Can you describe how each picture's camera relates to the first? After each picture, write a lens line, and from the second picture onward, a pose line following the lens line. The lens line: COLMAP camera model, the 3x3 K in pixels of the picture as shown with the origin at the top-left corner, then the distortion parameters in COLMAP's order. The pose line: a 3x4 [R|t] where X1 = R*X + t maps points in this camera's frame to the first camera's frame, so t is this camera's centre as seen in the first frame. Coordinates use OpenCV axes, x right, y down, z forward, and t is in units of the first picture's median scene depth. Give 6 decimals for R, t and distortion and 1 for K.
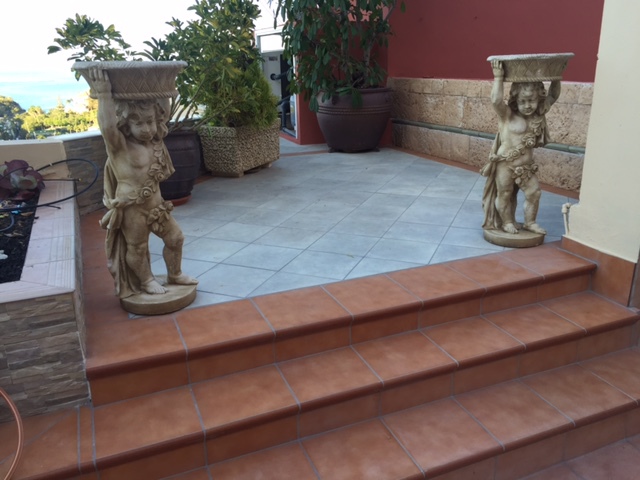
lens RADIAL K [[548.2, 0, 321.3], [0, 548.2, 236.4], [0, 0, 1]] dist [0.087934, -0.106374]
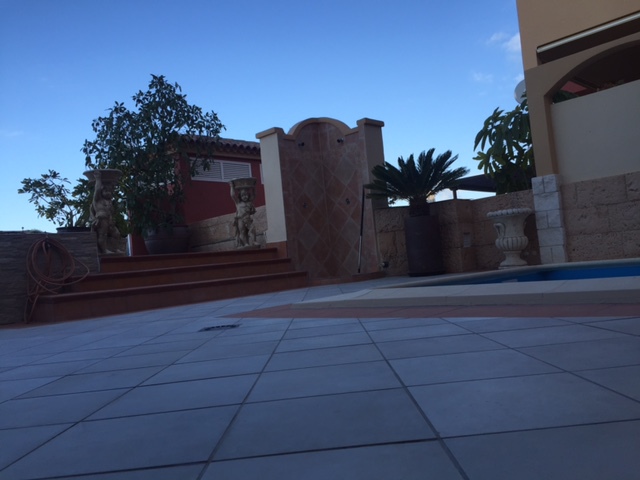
lens RADIAL K [[548.2, 0, 321.3], [0, 548.2, 236.4], [0, 0, 1]] dist [0.087934, -0.106374]
pose [[0.927685, -0.052160, 0.369701, -0.265813], [0.187397, 0.921483, -0.340224, 0.877860], [-0.322927, 0.384902, 0.864621, -1.291915]]
